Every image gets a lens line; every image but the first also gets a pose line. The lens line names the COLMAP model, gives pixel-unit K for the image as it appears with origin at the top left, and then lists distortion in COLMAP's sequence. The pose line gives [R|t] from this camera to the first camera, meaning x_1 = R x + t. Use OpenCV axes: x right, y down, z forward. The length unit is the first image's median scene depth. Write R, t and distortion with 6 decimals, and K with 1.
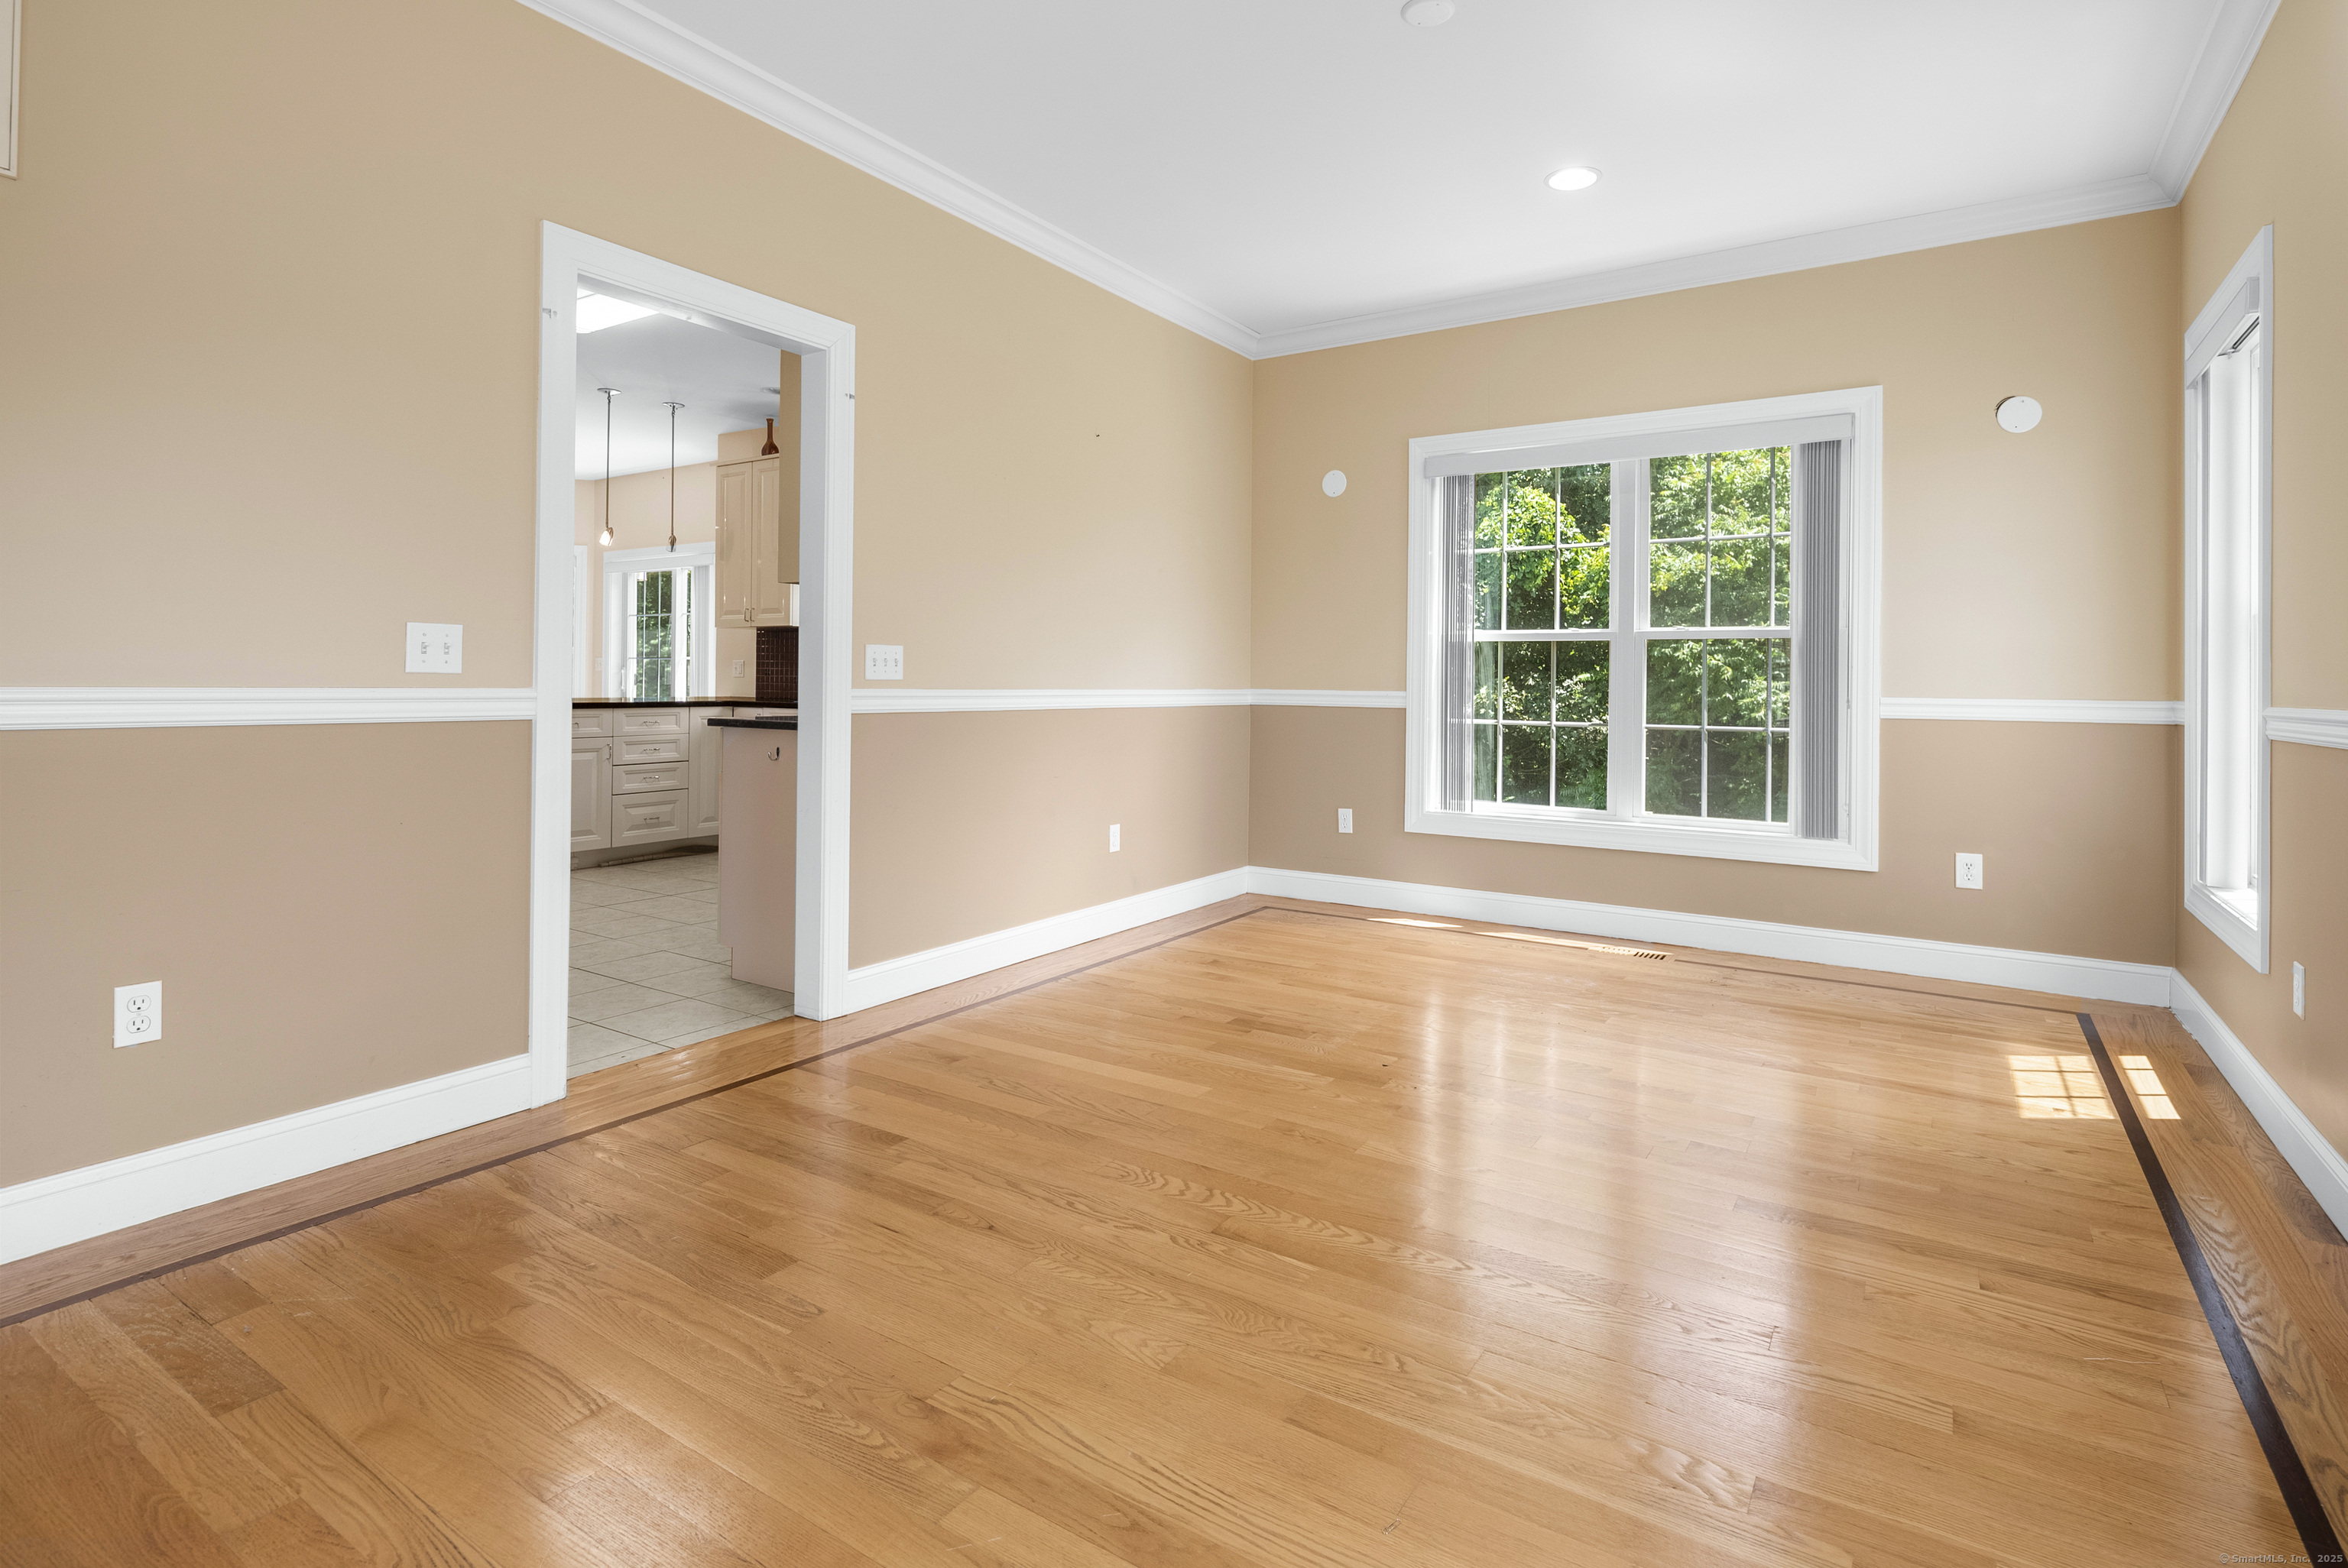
lens RADIAL K [[1164.5, 0, 1163.9], [0, 1164.5, 681.6], [0, 0, 1]] dist [0.000146, -0.000569]
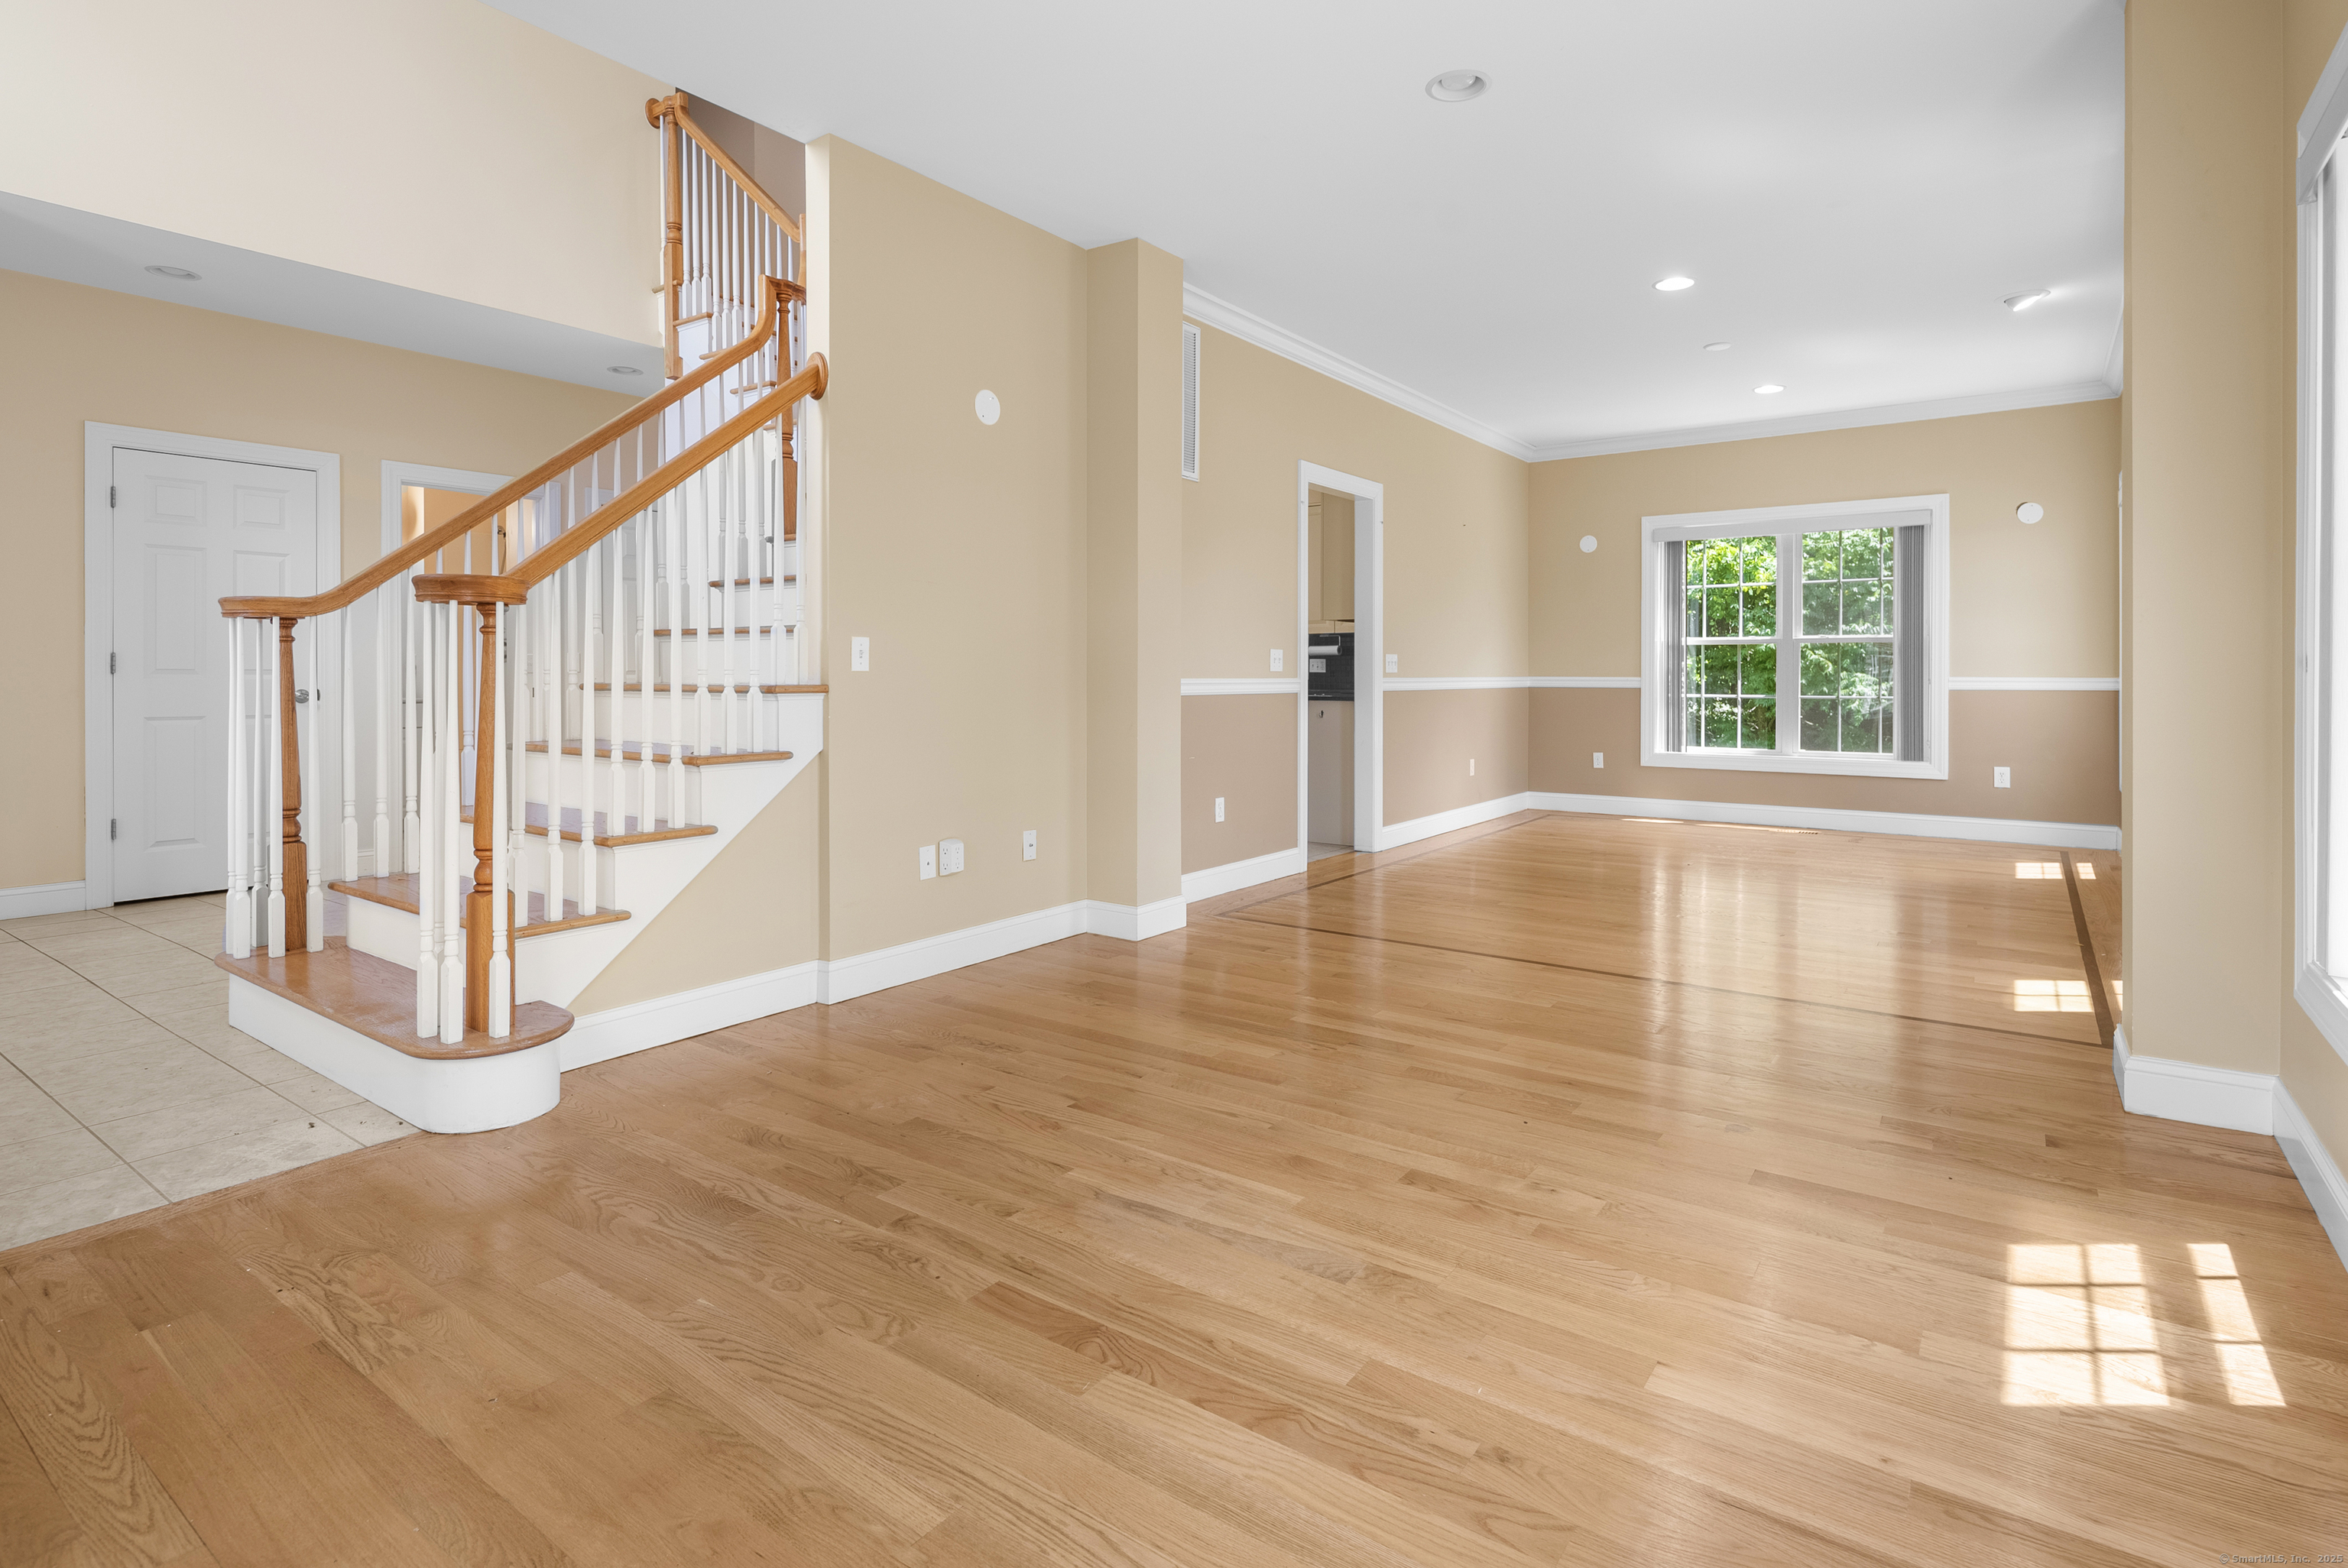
lens RADIAL K [[1164.5, 0, 1166.4], [0, 1164.5, 682.1], [0, 0, 1]] dist [0.000146, -0.000569]
pose [[0.998717, -0.010233, -0.049588, -0.392126], [0.010578, 0.999922, 0.006699, -0.002278], [0.049515, -0.007215, 0.998747, -0.670556]]
